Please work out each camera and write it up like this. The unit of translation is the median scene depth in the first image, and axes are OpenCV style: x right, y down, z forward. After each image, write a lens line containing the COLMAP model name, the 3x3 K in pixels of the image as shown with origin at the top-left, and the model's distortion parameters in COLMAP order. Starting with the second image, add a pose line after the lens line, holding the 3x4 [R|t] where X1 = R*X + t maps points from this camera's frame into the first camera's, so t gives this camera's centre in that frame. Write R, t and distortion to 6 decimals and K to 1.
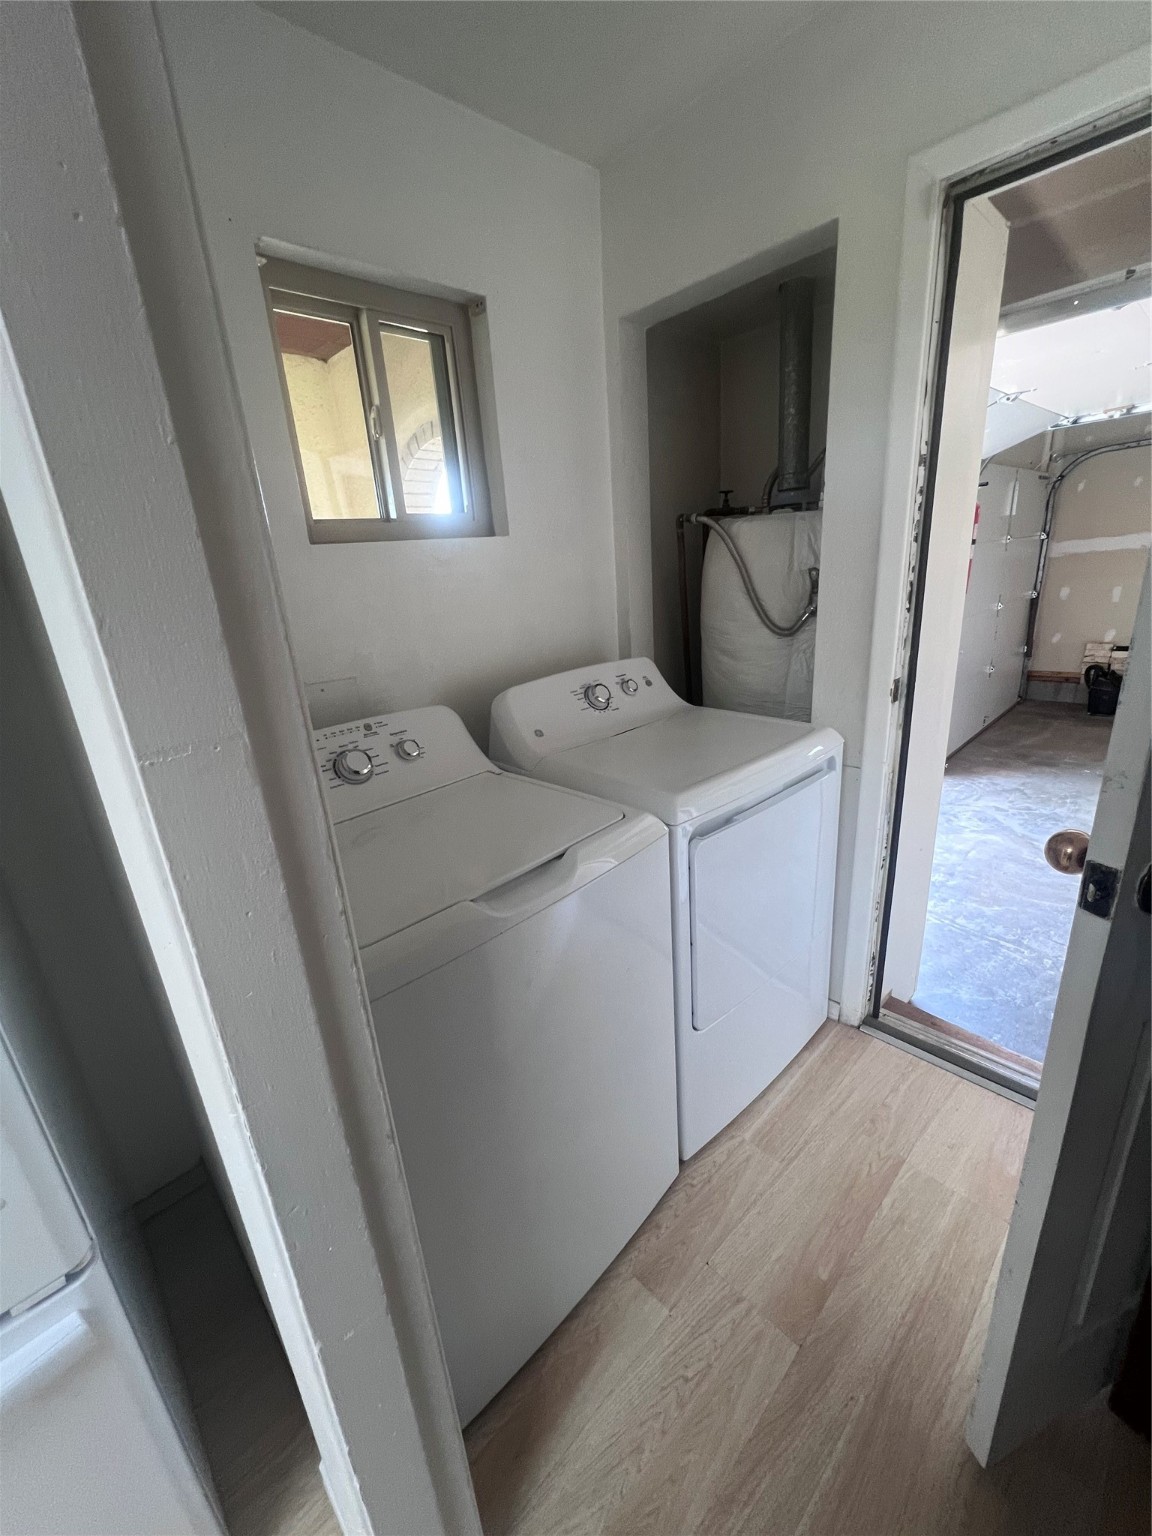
lens RADIAL K [[614.9, 0, 579.4], [0, 614.9, 762.6], [0, 0, 1]] dist [0.000972, 0.000062]
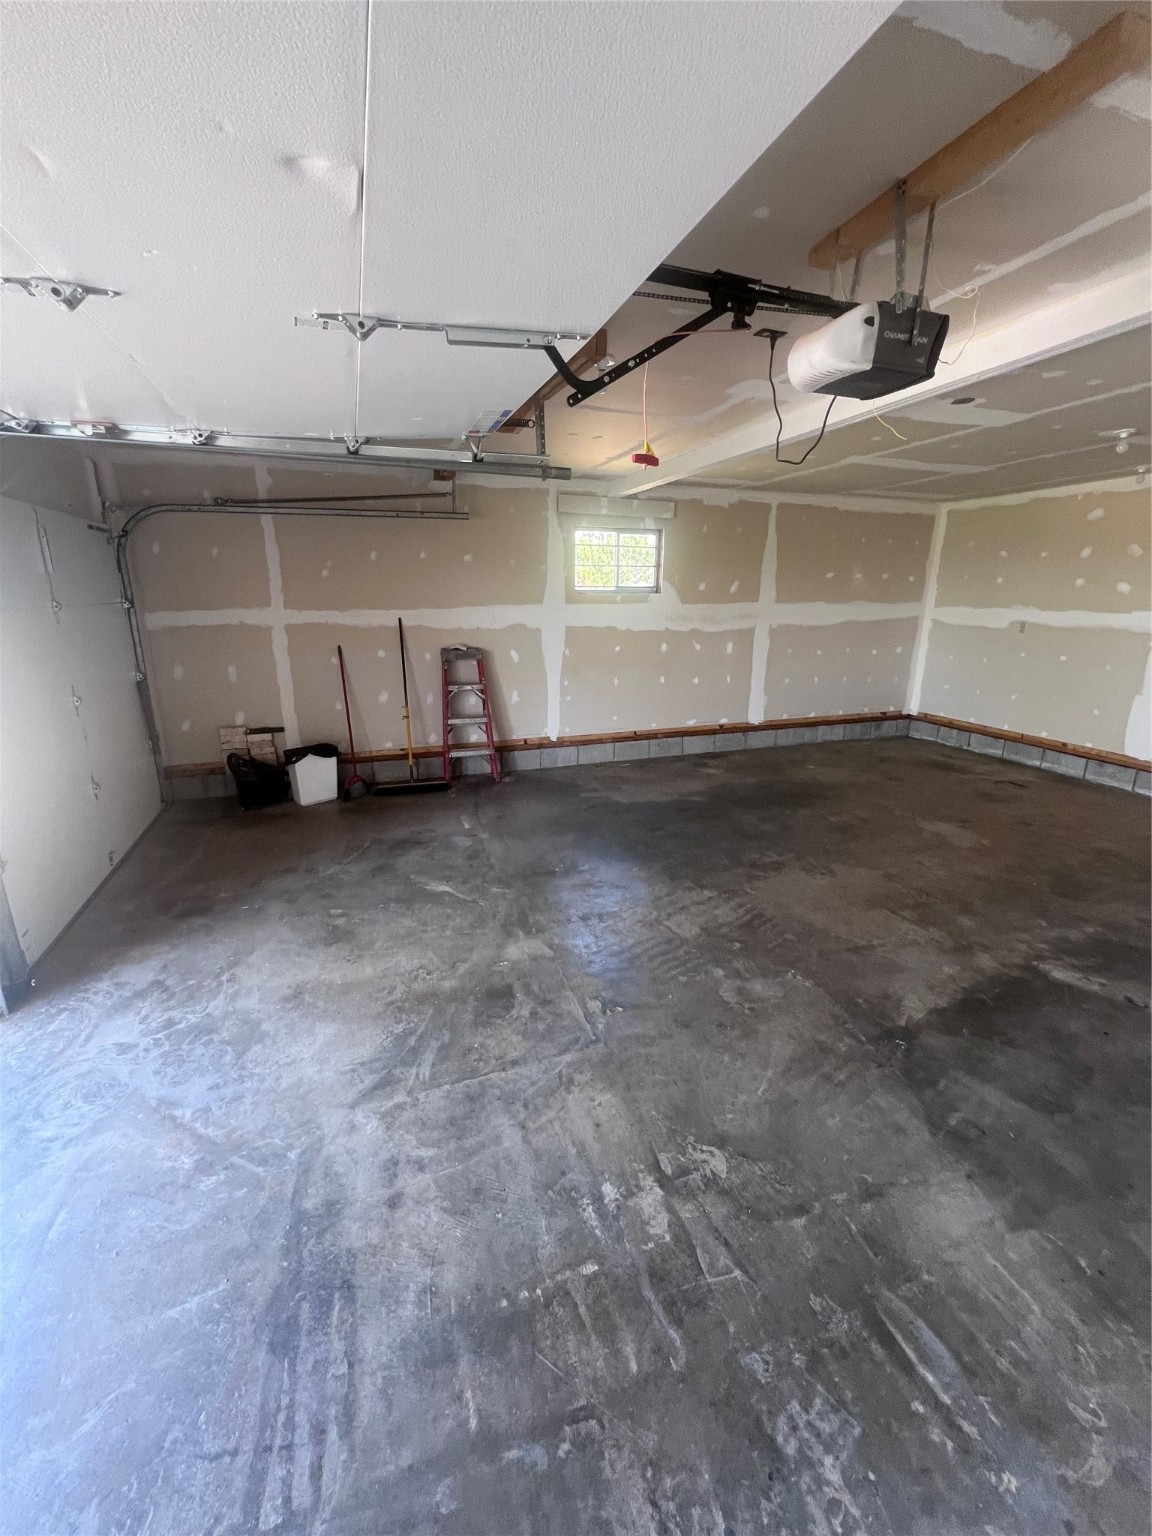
lens RADIAL K [[615.6, 0, 572.9], [0, 615.6, 769.0], [0, 0, 1]] dist [-0.001828, 0.000257]
pose [[0.407646, -0.173444, 0.896517, 0.265531], [0.241714, 0.967270, 0.077224, -0.095212], [-0.880568, 0.185221, 0.436227, 0.211919]]
